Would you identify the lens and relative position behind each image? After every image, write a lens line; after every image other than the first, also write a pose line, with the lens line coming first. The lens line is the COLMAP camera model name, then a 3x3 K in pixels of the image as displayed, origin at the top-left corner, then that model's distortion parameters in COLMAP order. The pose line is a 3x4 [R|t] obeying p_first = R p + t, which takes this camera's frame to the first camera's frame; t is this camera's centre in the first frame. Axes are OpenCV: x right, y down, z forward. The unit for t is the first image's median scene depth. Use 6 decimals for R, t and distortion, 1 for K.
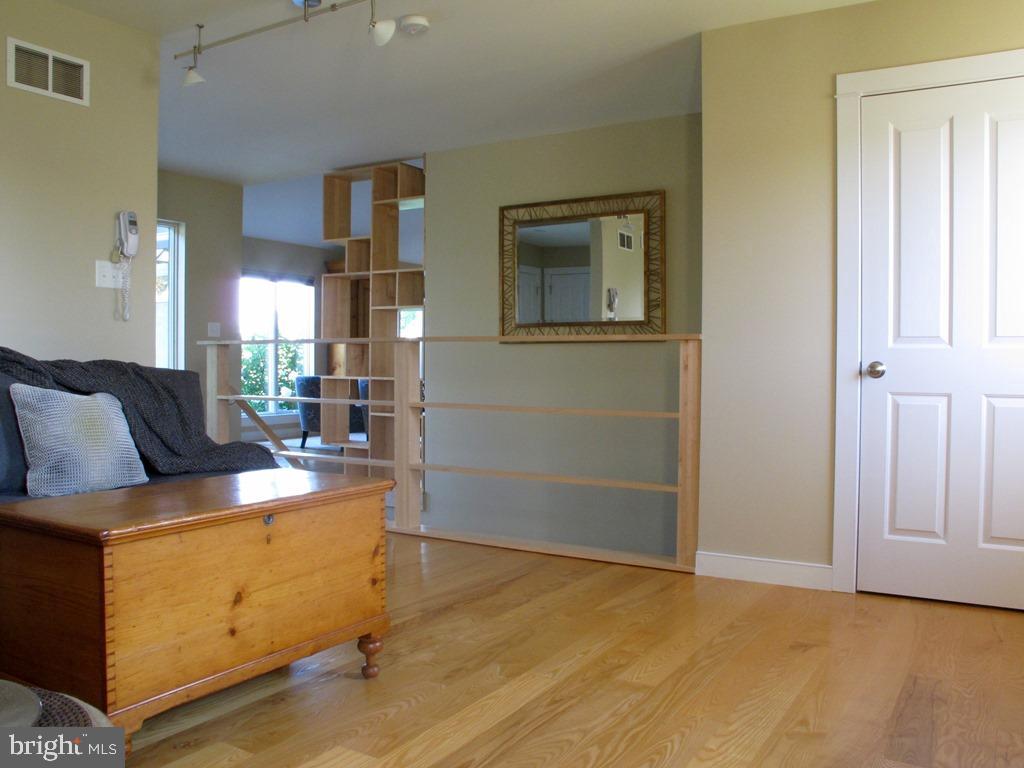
lens RADIAL K [[859.9, 0, 512.0], [0, 859.9, 384.0], [0, 0, 1]] dist [-0.158386, 0.117139]
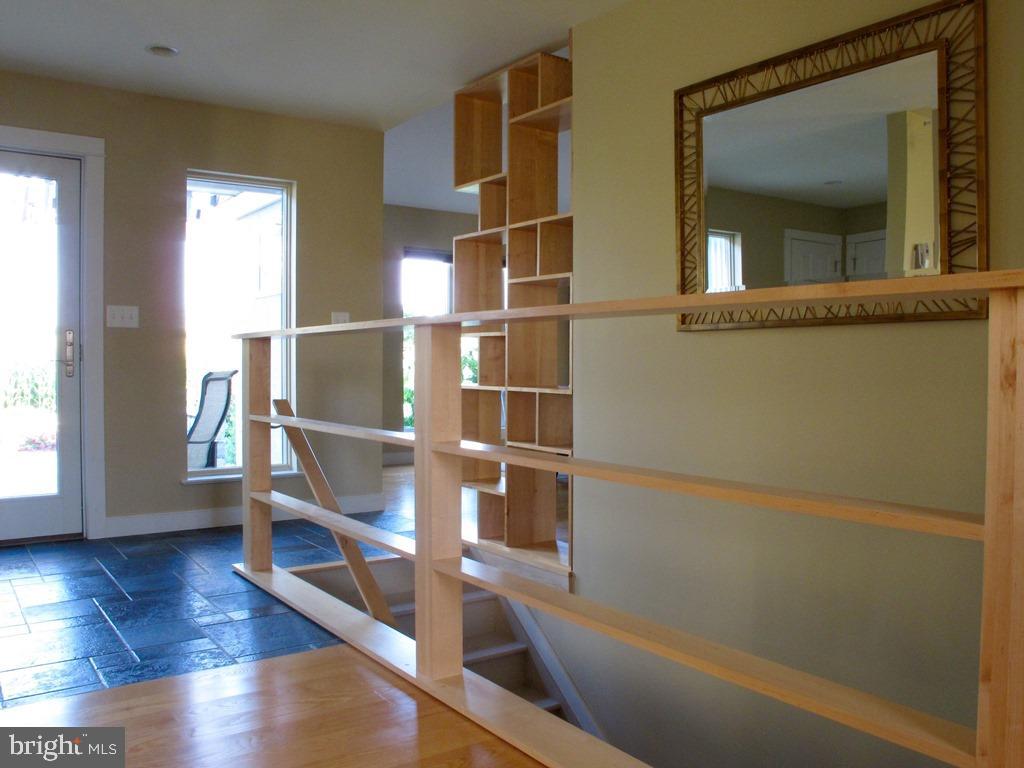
lens RADIAL K [[859.9, 0, 512.0], [0, 859.9, 384.0], [0, 0, 1]] dist [-0.158386, 0.117139]
pose [[0.921843, 0.005118, -0.387530, 0.103313], [-0.005060, 0.999987, 0.001171, -0.012553], [0.387531, 0.000881, 0.921856, 0.442176]]
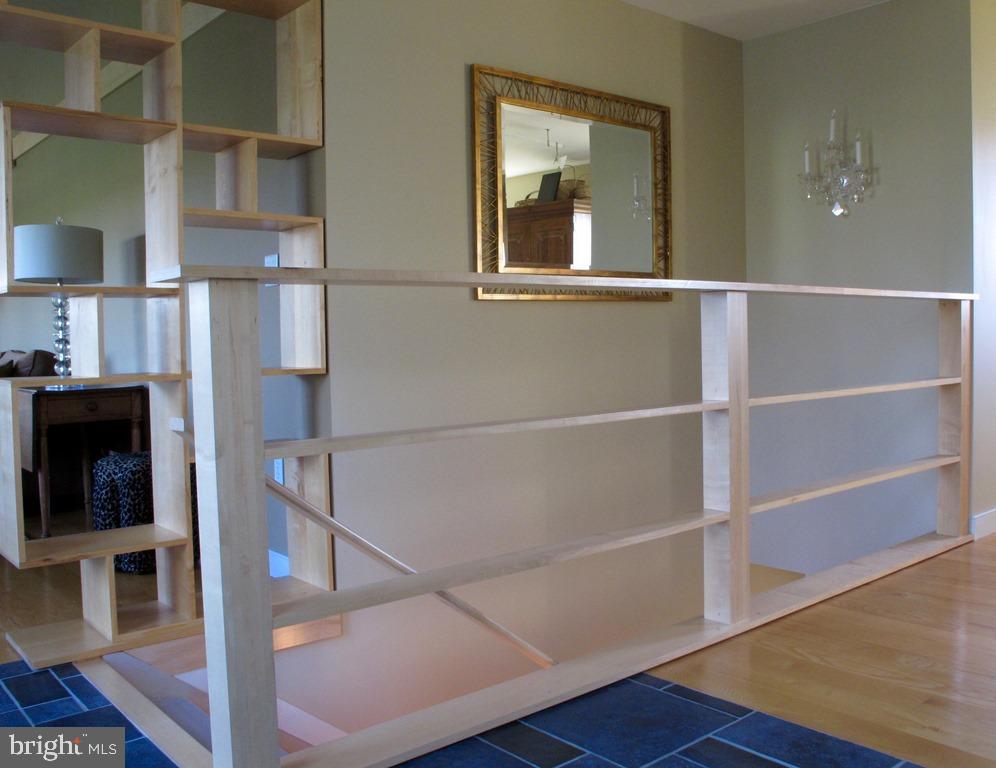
lens RADIAL K [[909.0, 0, 498.0], [0, 909.0, 384.0], [0, 0, 1]] dist [0.003798, 0.006122]
pose [[0.312735, -0.067443, 0.947443, -0.611370], [0.041673, 0.997490, 0.057250, -0.024715], [-0.948926, 0.021579, 0.314760, 0.792850]]
